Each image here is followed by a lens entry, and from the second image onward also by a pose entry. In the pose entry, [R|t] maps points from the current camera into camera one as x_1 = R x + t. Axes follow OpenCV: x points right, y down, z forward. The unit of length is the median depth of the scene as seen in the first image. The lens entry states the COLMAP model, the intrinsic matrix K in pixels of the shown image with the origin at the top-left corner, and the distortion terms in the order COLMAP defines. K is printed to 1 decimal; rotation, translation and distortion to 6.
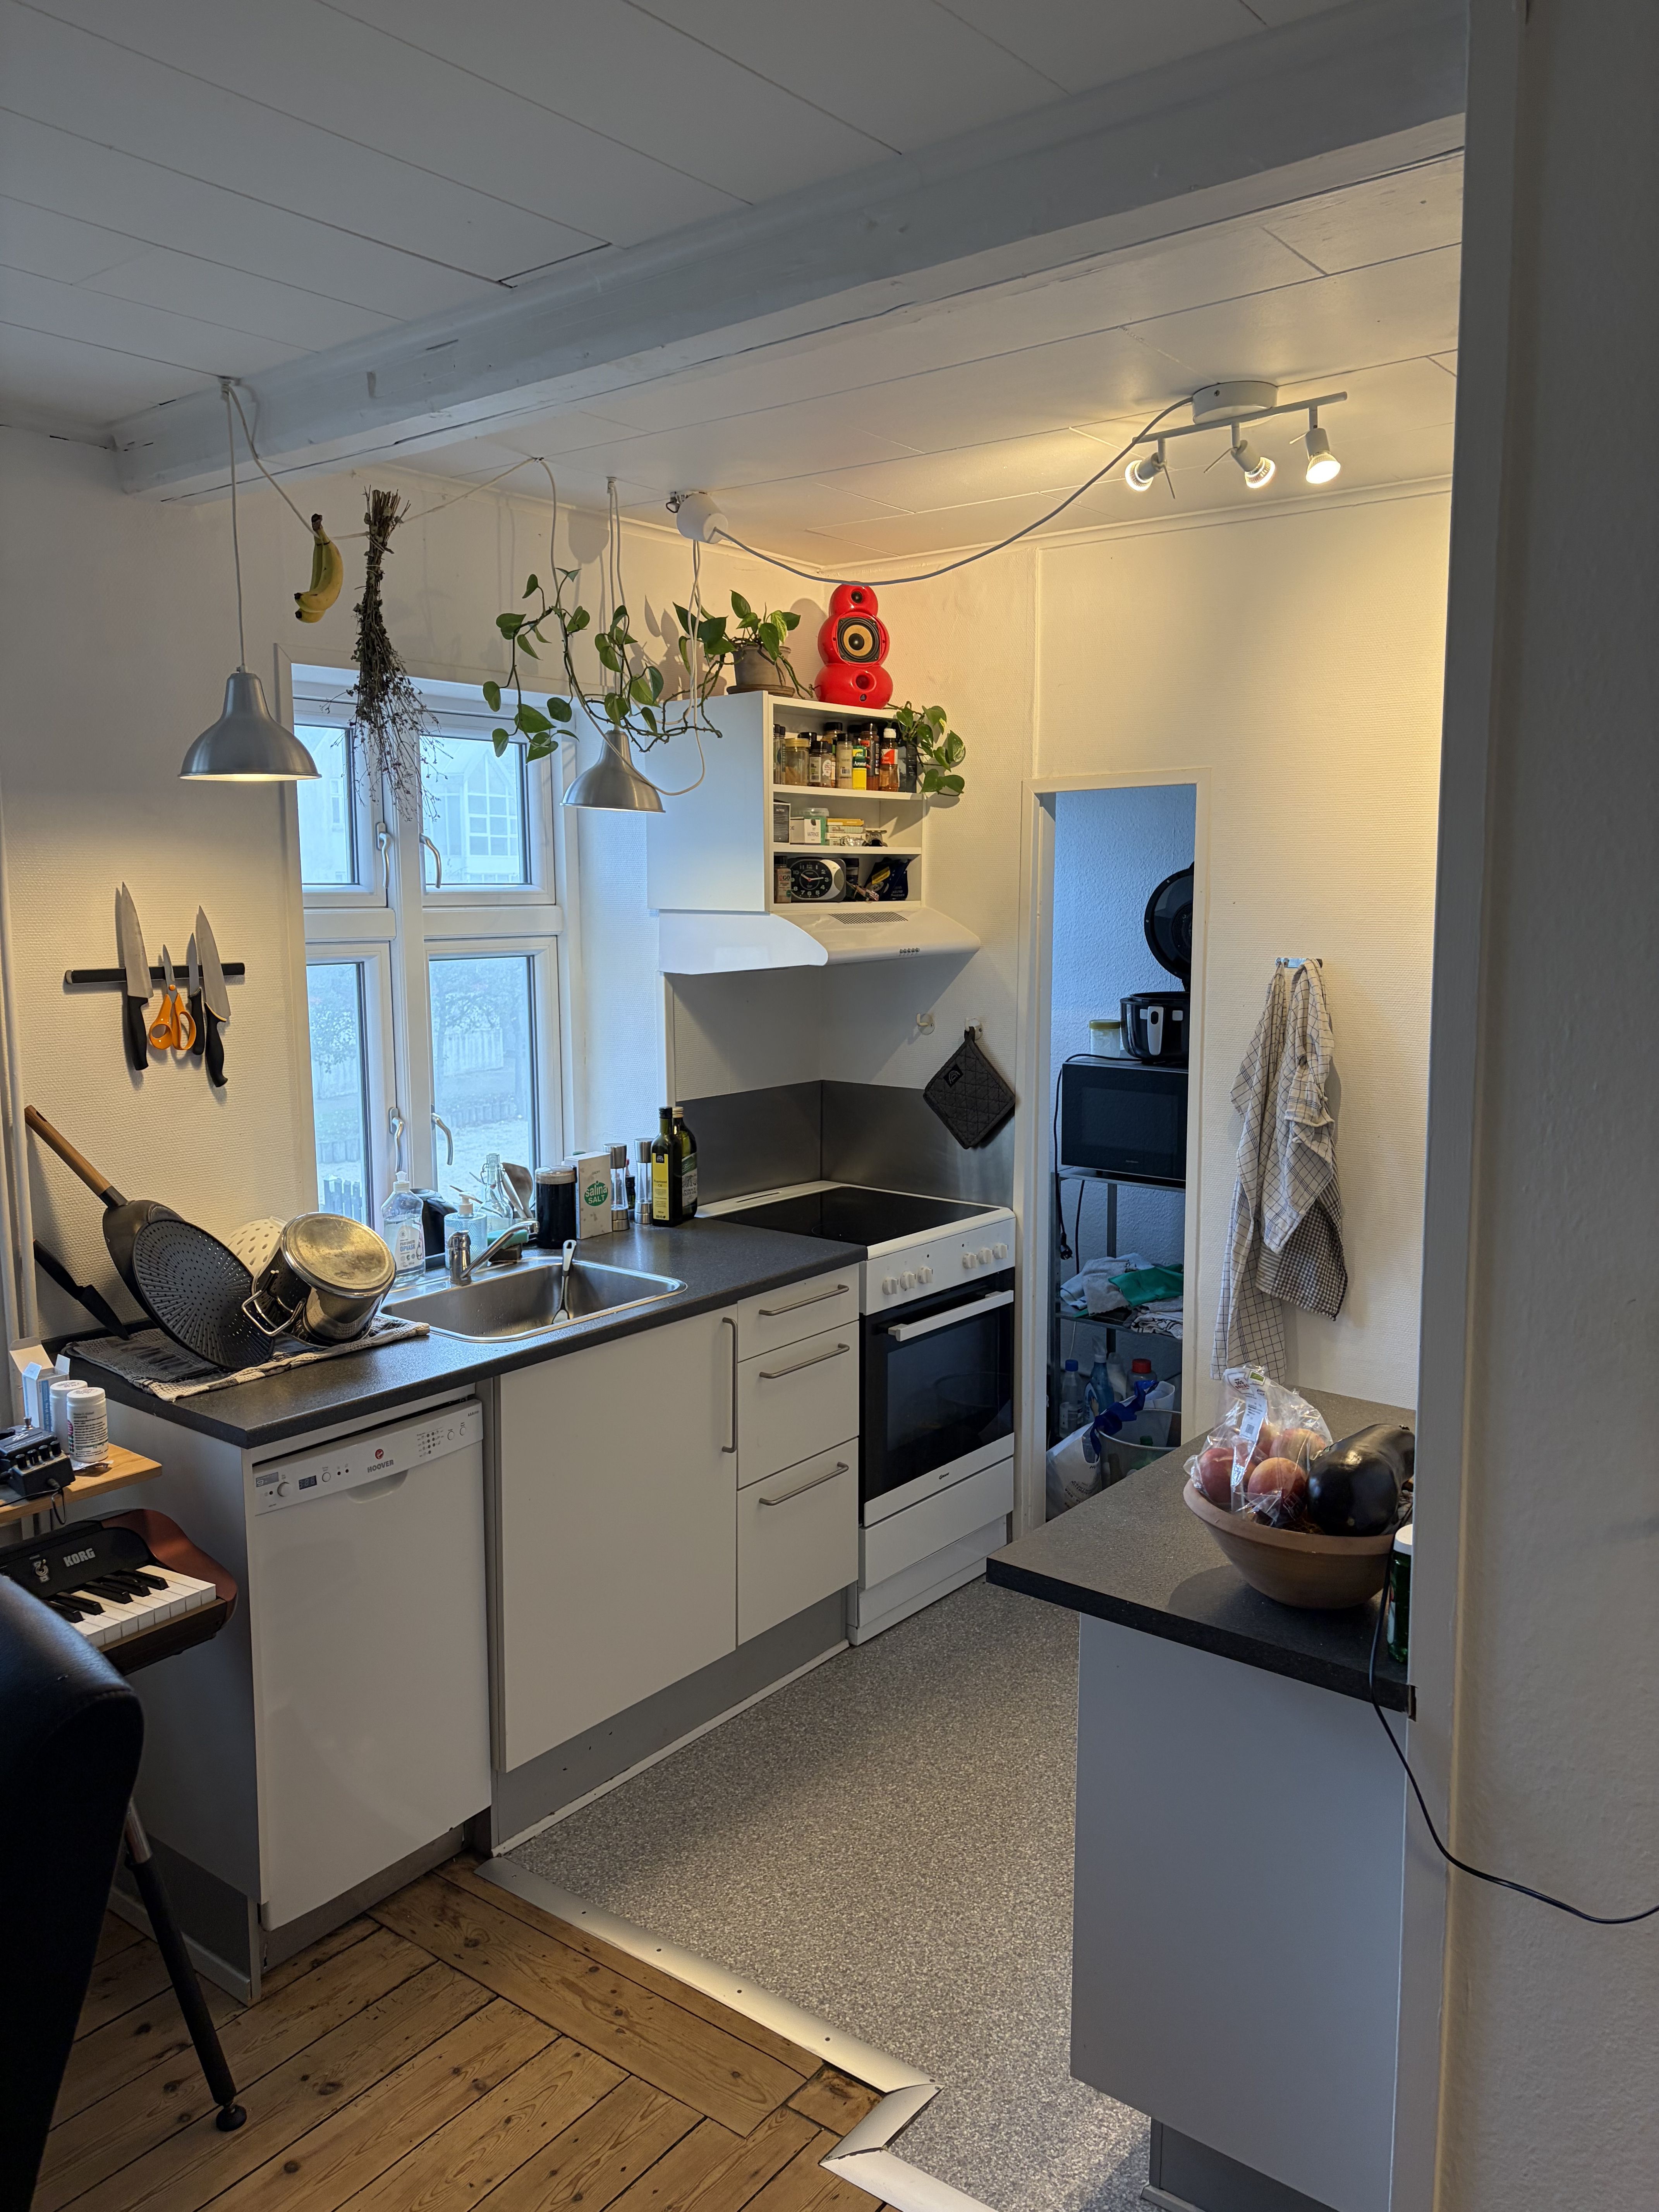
lens RADIAL K [[1664.1, 0, 830.2], [0, 1664.1, 1108.6], [0, 0, 1]] dist [0.009568, 0.002697]
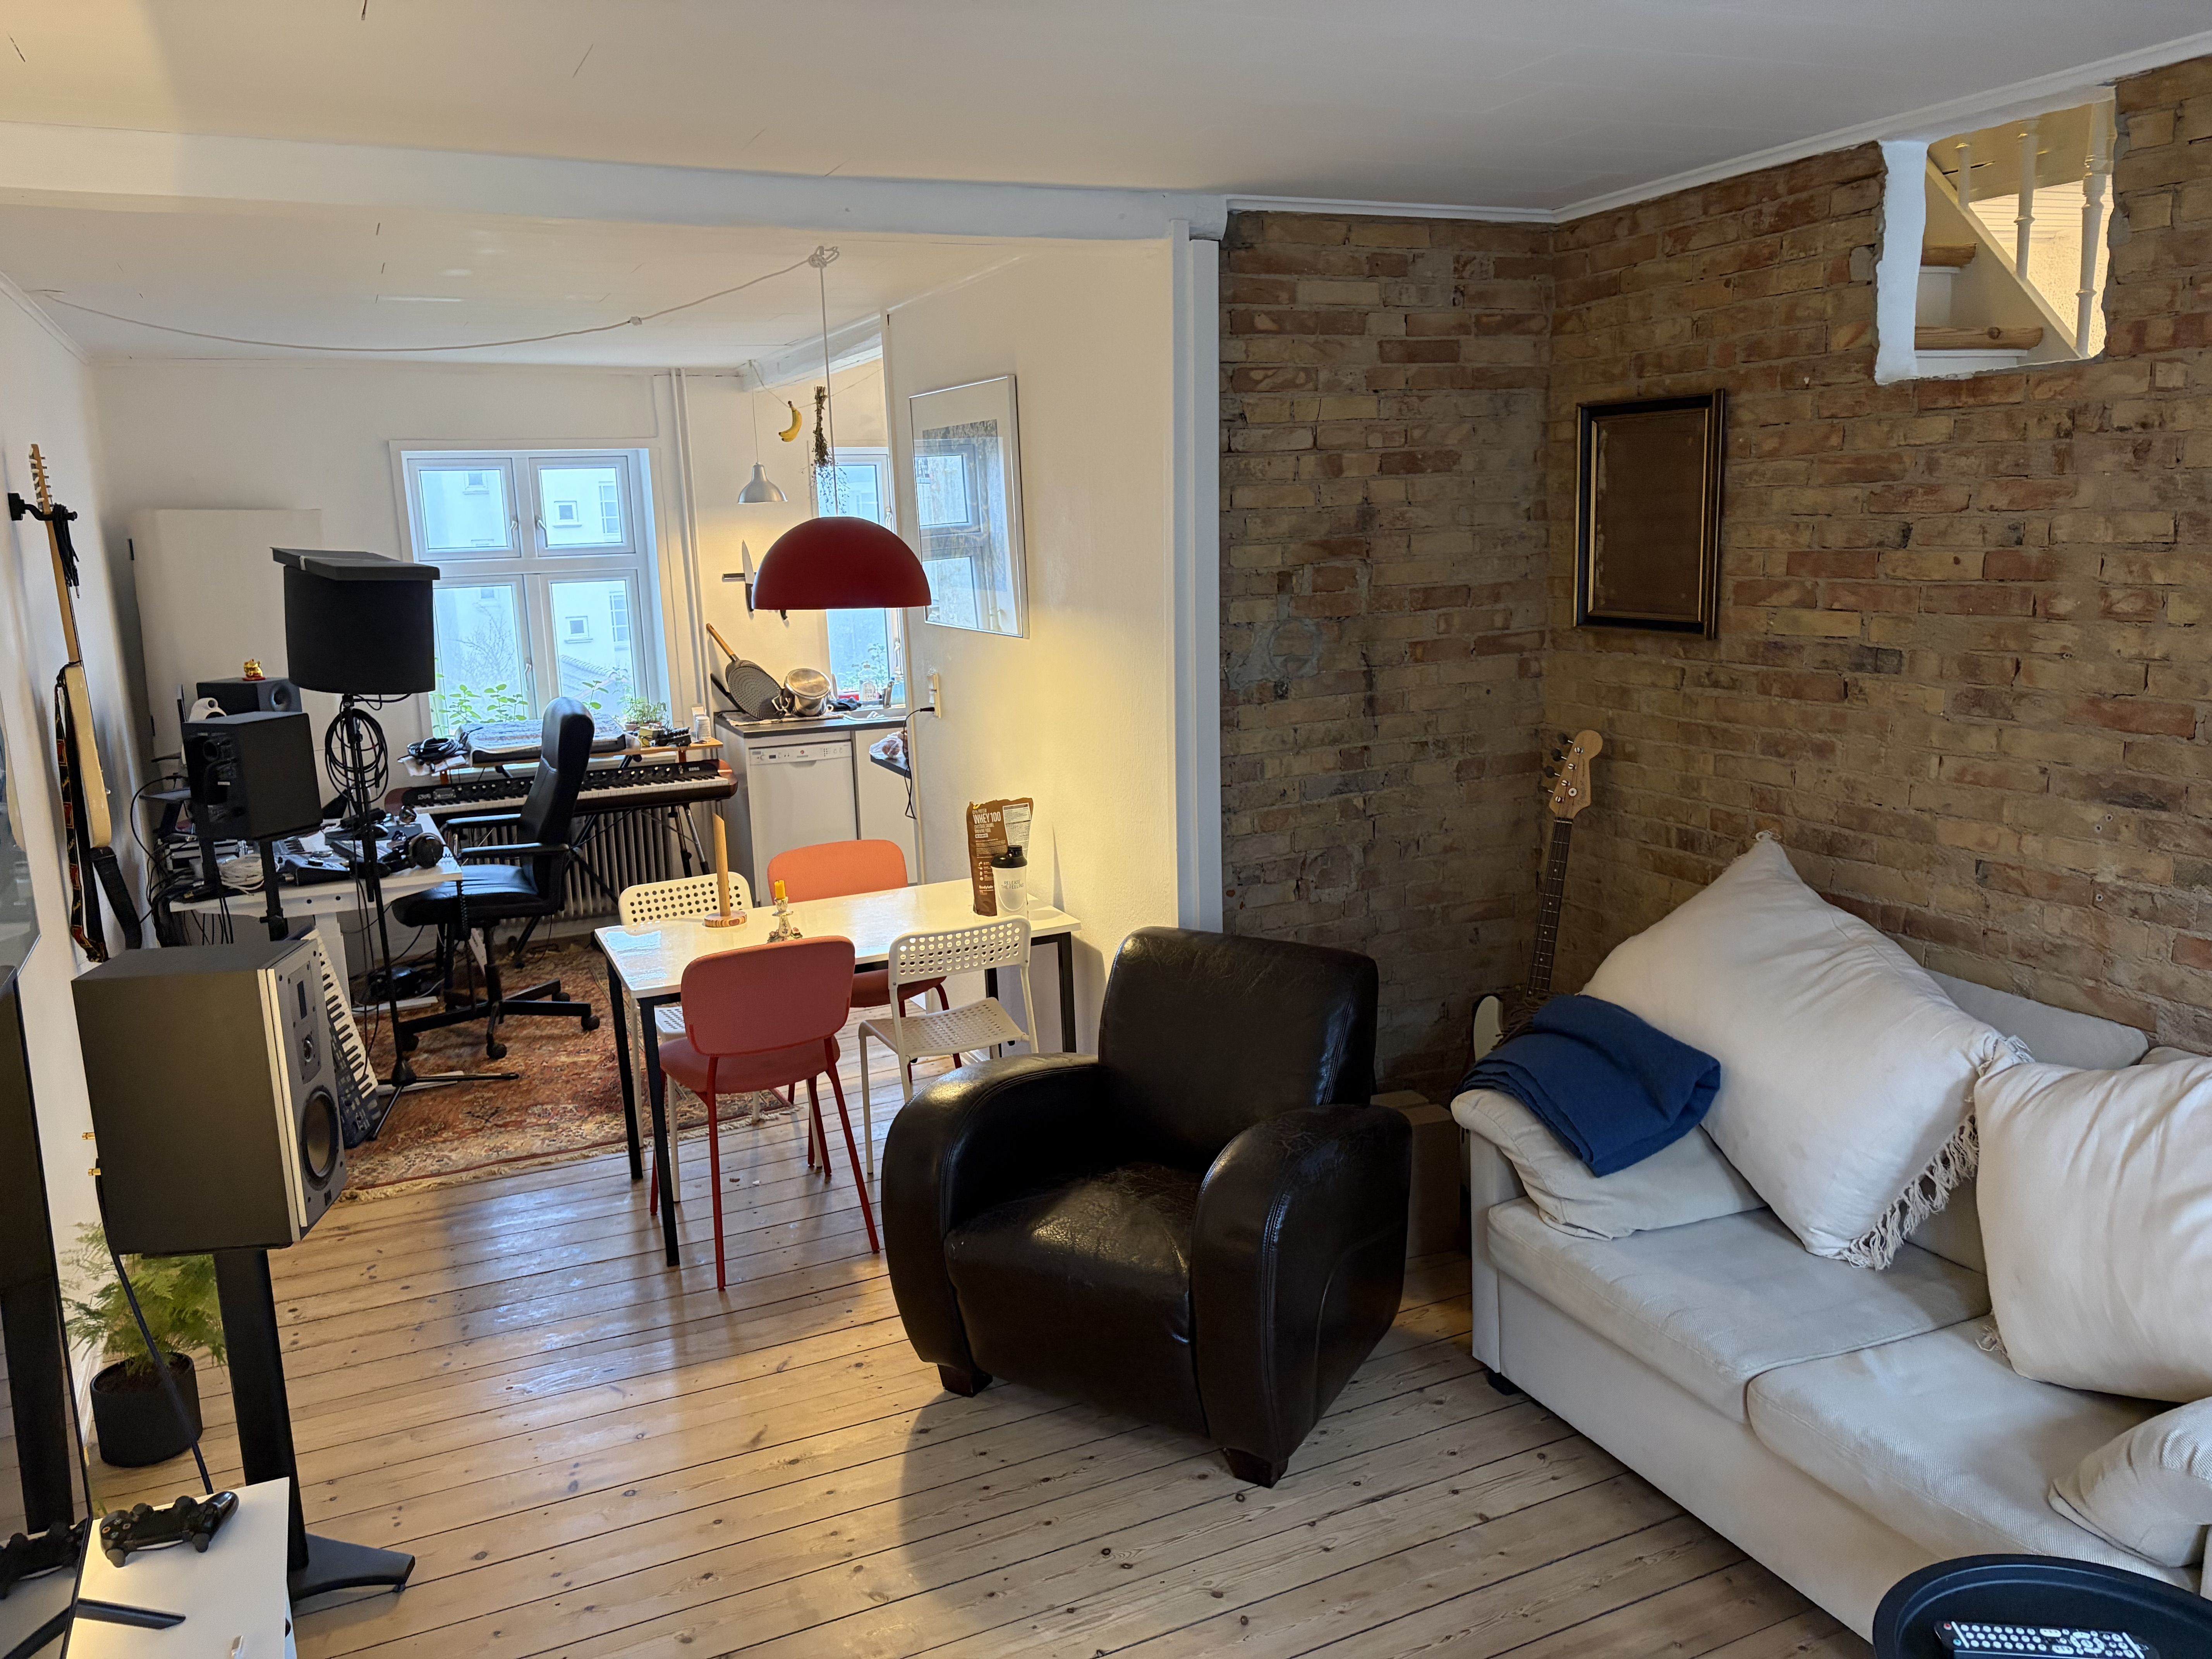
lens RADIAL K [[1664.1, 0, 1106.3], [0, 1664.1, 829.9], [0, 0, 1]] dist [0.009568, 0.002697]
pose [[0.887650, 0.058414, -0.456799, 1.351527], [-0.030555, 0.997207, 0.068146, 0.128386], [0.459505, -0.046533, 0.886956, -1.129134]]
